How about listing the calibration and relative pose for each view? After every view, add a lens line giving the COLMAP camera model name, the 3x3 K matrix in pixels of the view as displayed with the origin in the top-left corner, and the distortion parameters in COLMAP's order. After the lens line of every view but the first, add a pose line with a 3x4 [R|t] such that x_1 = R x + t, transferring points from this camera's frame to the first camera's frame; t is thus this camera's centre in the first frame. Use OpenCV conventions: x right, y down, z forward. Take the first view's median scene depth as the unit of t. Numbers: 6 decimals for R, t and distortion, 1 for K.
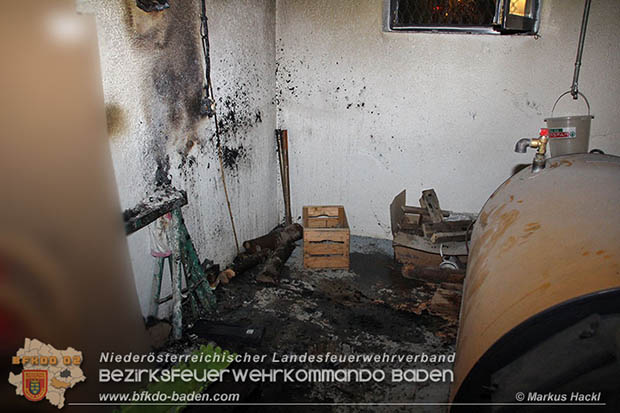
lens RADIAL K [[531.8, 0, 309.4], [0, 531.8, 205.0], [0, 0, 1]] dist [-0.100736, 0.016798]
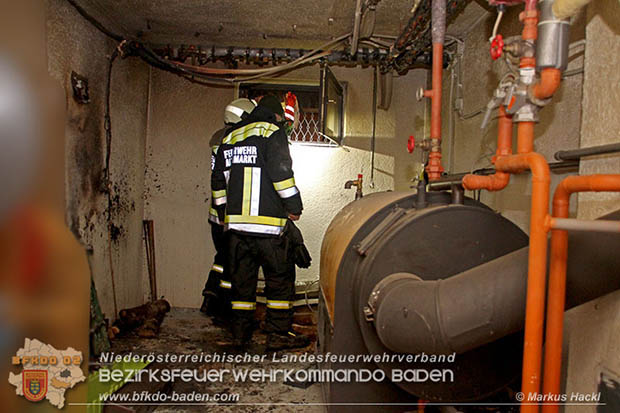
lens RADIAL K [[531.8, 0, 310.2], [0, 531.8, 208.0], [0, 0, 1]] dist [-0.100736, 0.016798]
pose [[0.936702, 0.013163, 0.349880, -0.150117], [0.082499, 0.962860, -0.257090, 0.195958], [-0.340269, 0.269681, 0.900827, -0.231309]]
